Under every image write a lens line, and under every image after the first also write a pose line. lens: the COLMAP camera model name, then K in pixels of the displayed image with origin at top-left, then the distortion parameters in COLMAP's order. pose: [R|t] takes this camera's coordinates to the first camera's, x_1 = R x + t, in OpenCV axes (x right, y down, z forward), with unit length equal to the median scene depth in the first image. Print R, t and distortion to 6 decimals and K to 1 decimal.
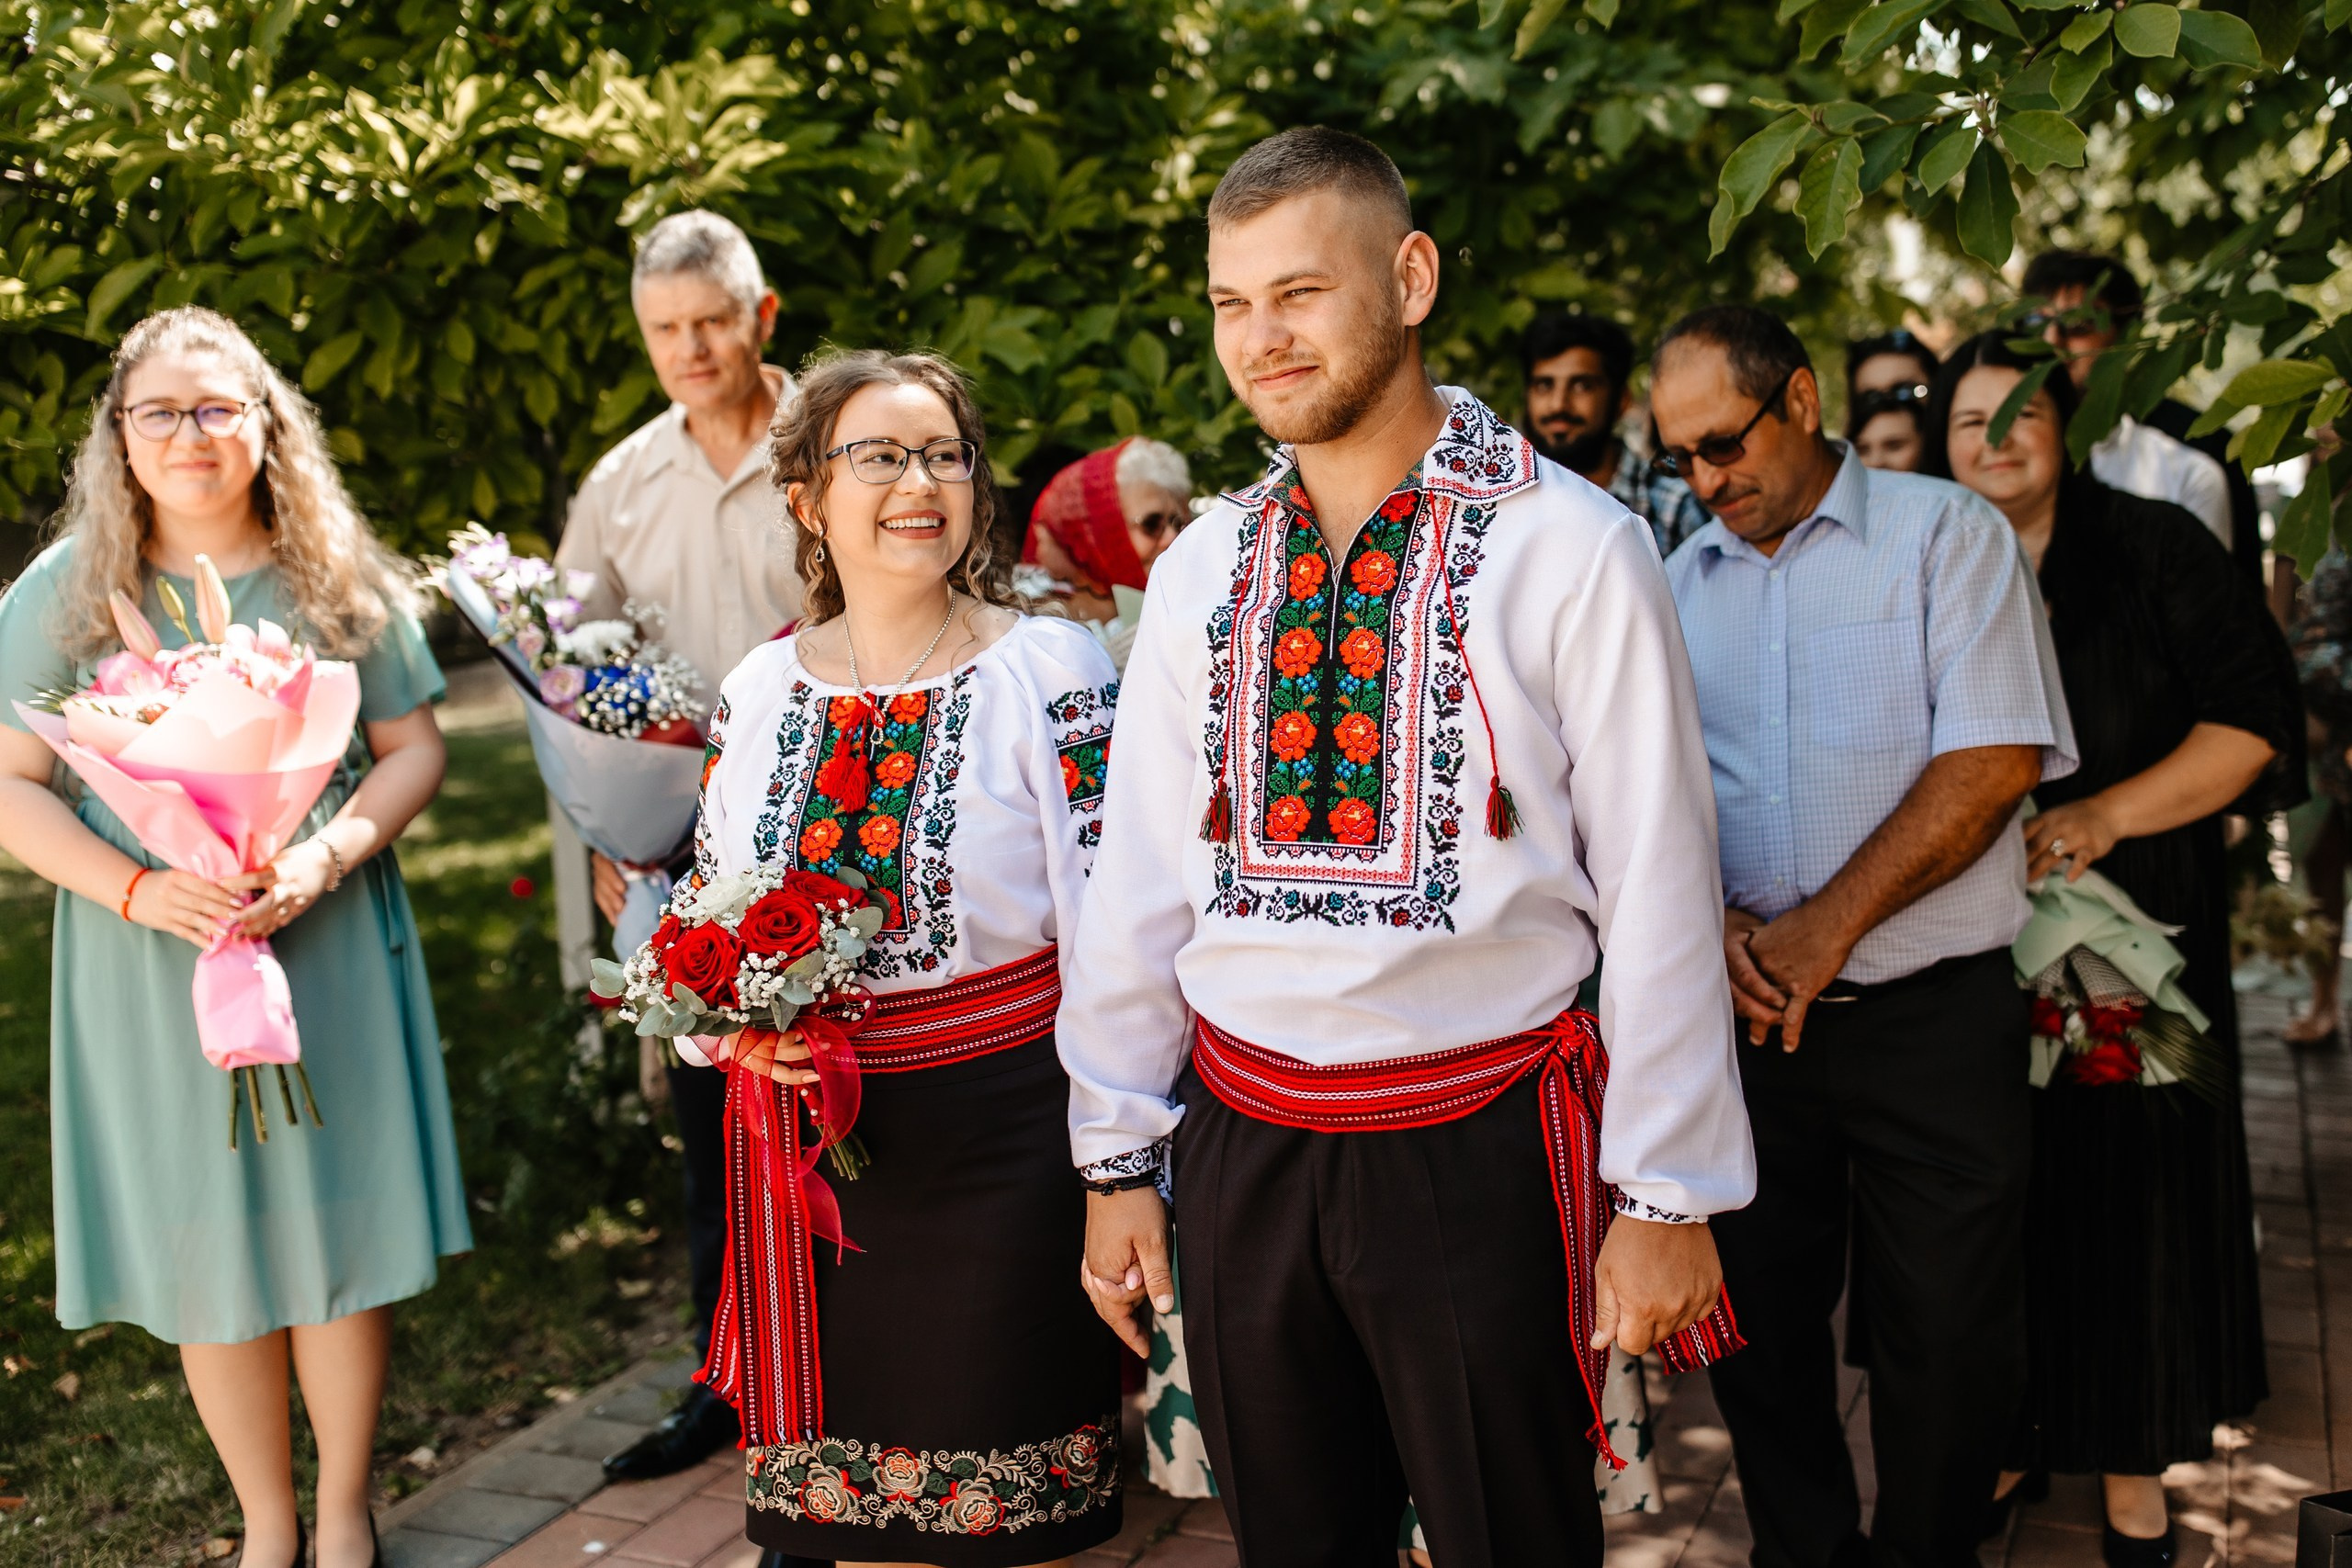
lens RADIAL K [[2288.2, 0, 1176.0], [0, 2288.2, 784.0], [0, 0, 1]] dist [0.002563, -0.003220]
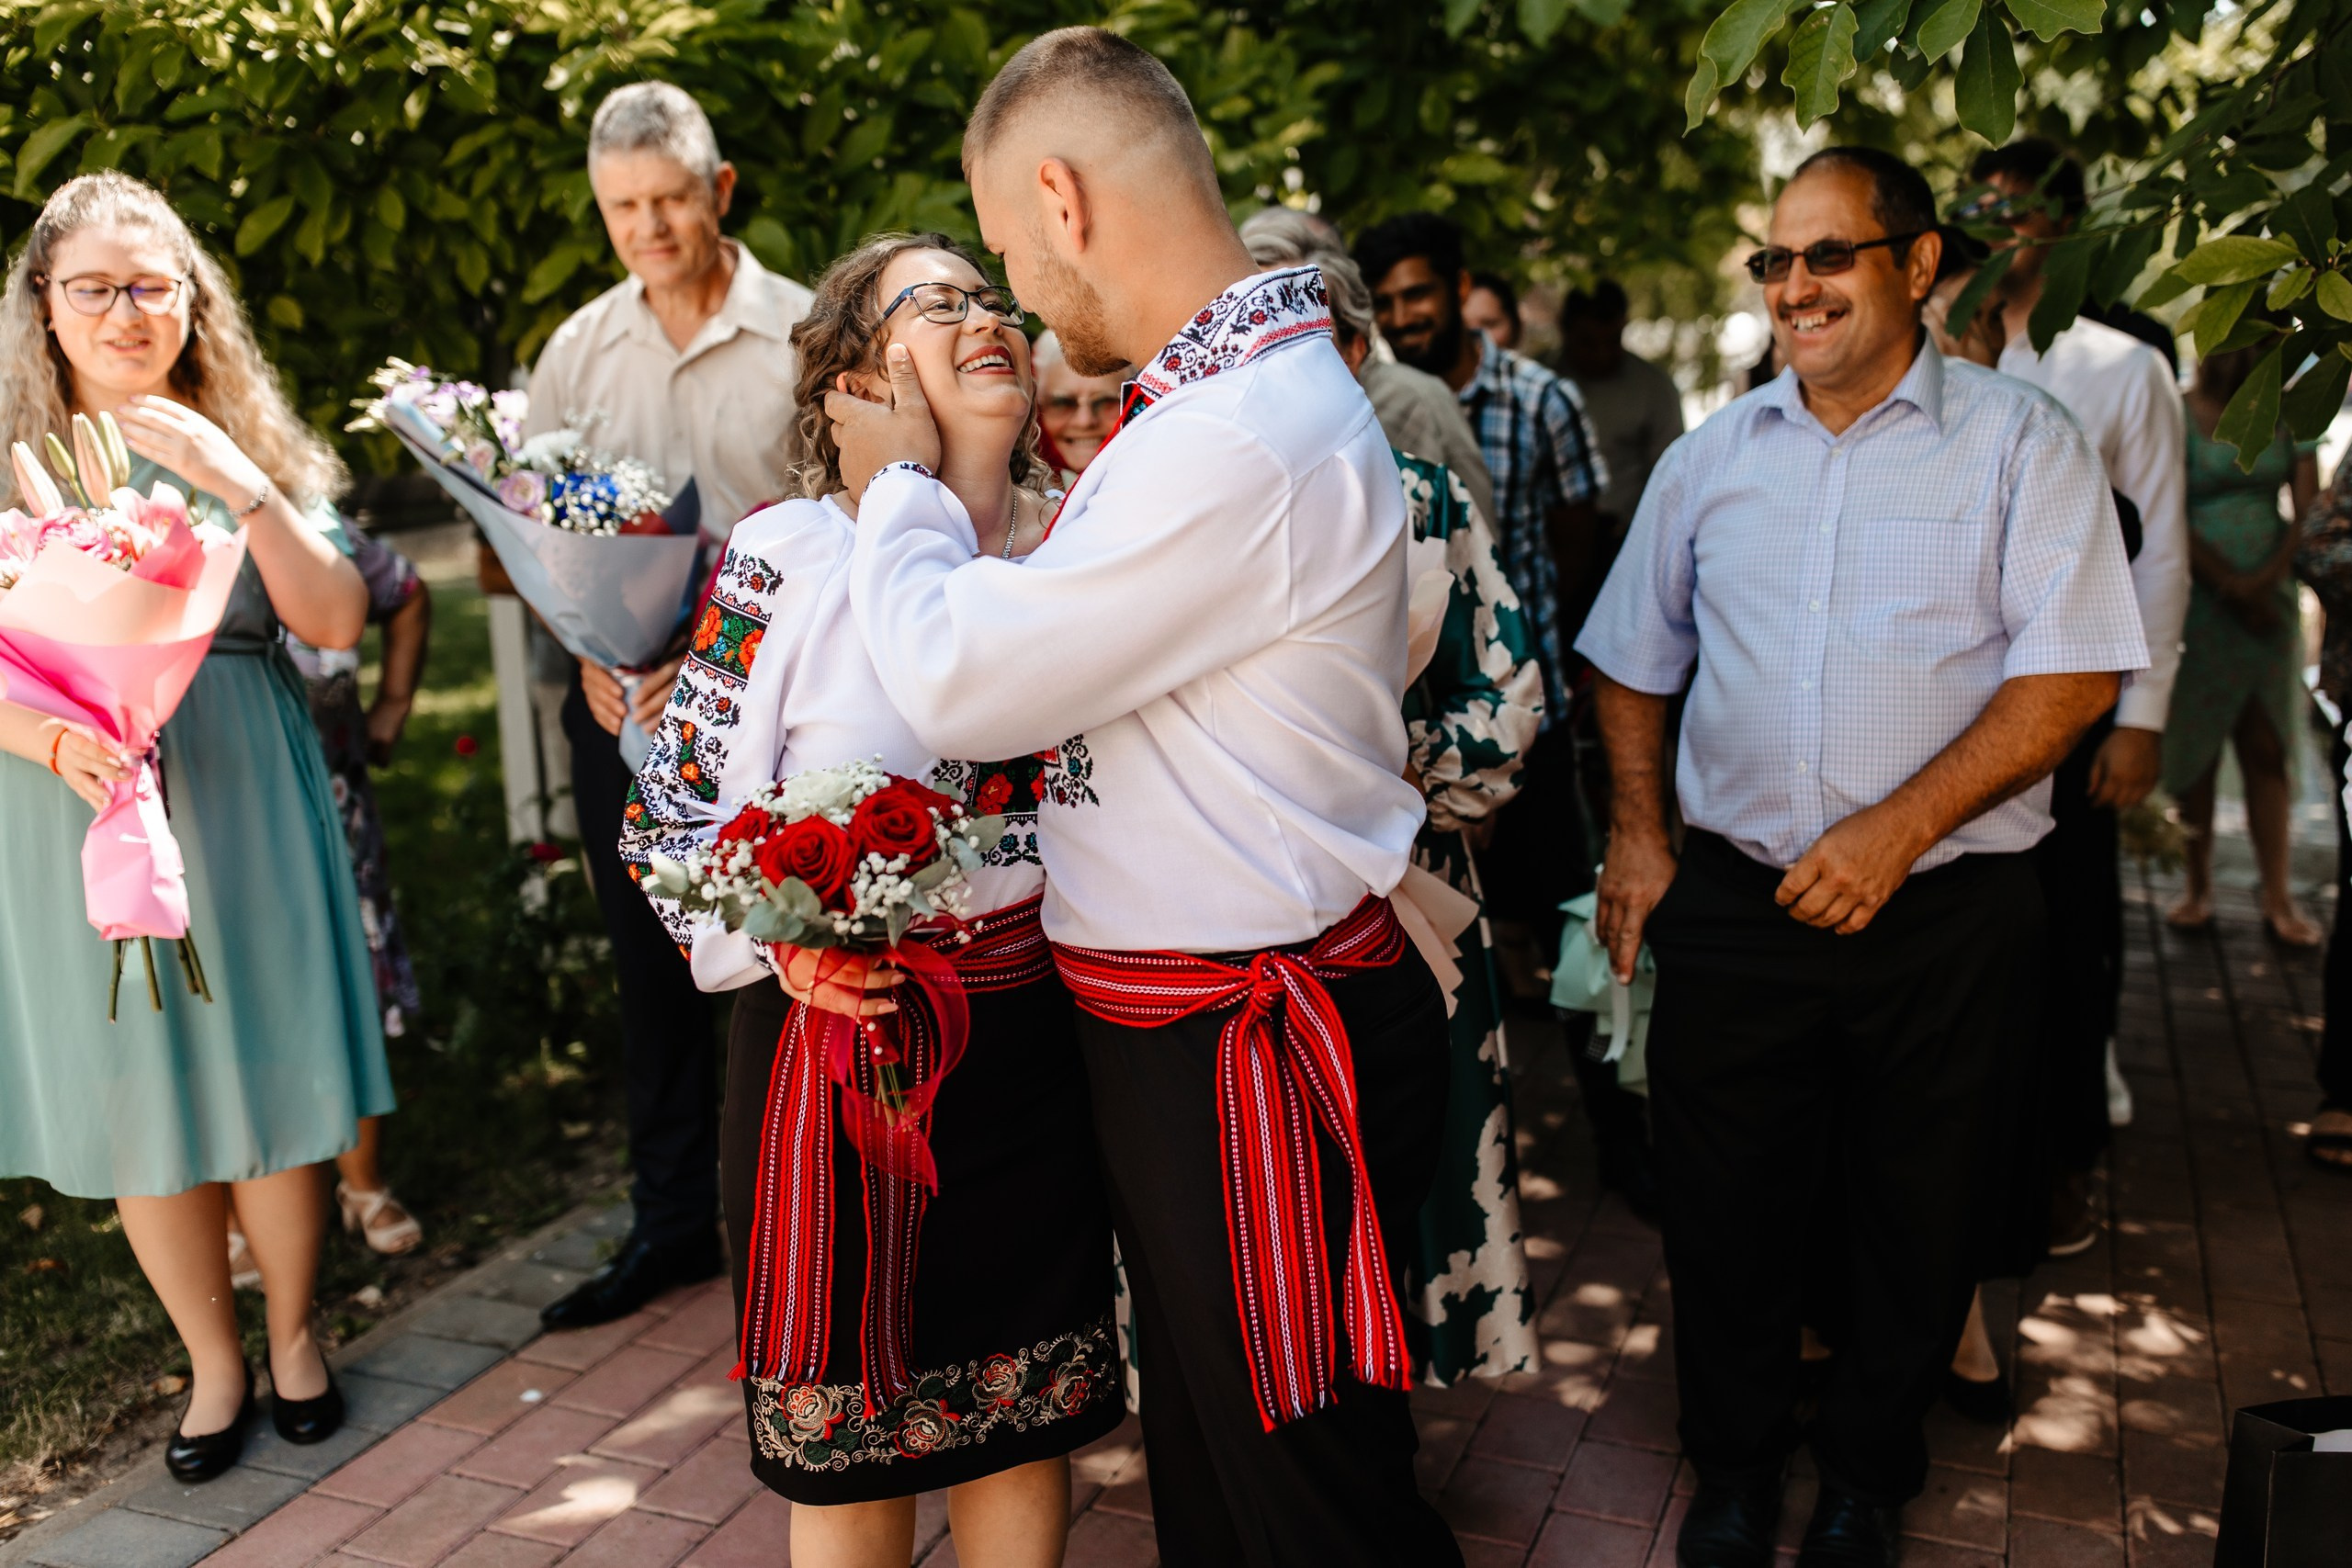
lens RADIAL K [[2487.5, 0, 1166.3], [0, 2487.5, 891.5], [0, 0, 1]] dist [0.002199, 0.051407]
pose [[0.999803, 0.011535, 0.016146, 0.013241], [-0.012730, 0.997029, 0.075962, 0.018178], [-0.015222, -0.076152, 0.996980, -0.119549]]
